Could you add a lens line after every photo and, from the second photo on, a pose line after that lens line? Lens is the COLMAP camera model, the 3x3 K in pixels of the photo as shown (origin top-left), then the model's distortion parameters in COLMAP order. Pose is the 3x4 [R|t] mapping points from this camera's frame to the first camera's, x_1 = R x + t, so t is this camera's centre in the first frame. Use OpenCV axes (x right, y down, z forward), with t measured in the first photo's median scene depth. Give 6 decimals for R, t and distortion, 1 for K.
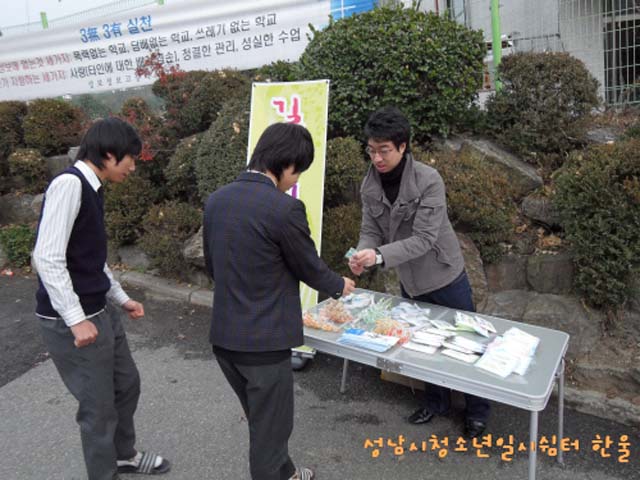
lens RADIAL K [[514.5, 0, 324.1], [0, 514.5, 240.5], [0, 0, 1]] dist [-0.022386, 0.001739]
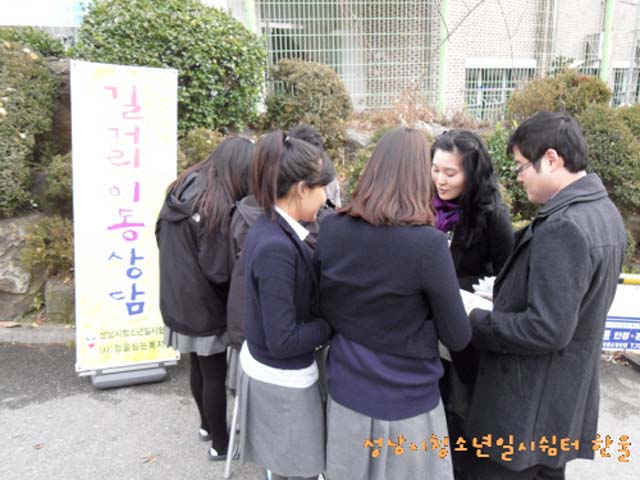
lens RADIAL K [[514.5, 0, 323.0], [0, 514.5, 238.4], [0, 0, 1]] dist [-0.022386, 0.001739]
pose [[0.744872, -0.096840, 0.660142, -0.382827], [0.071319, 0.995298, 0.065533, -0.040982], [-0.663385, -0.001733, 0.748277, 0.098733]]
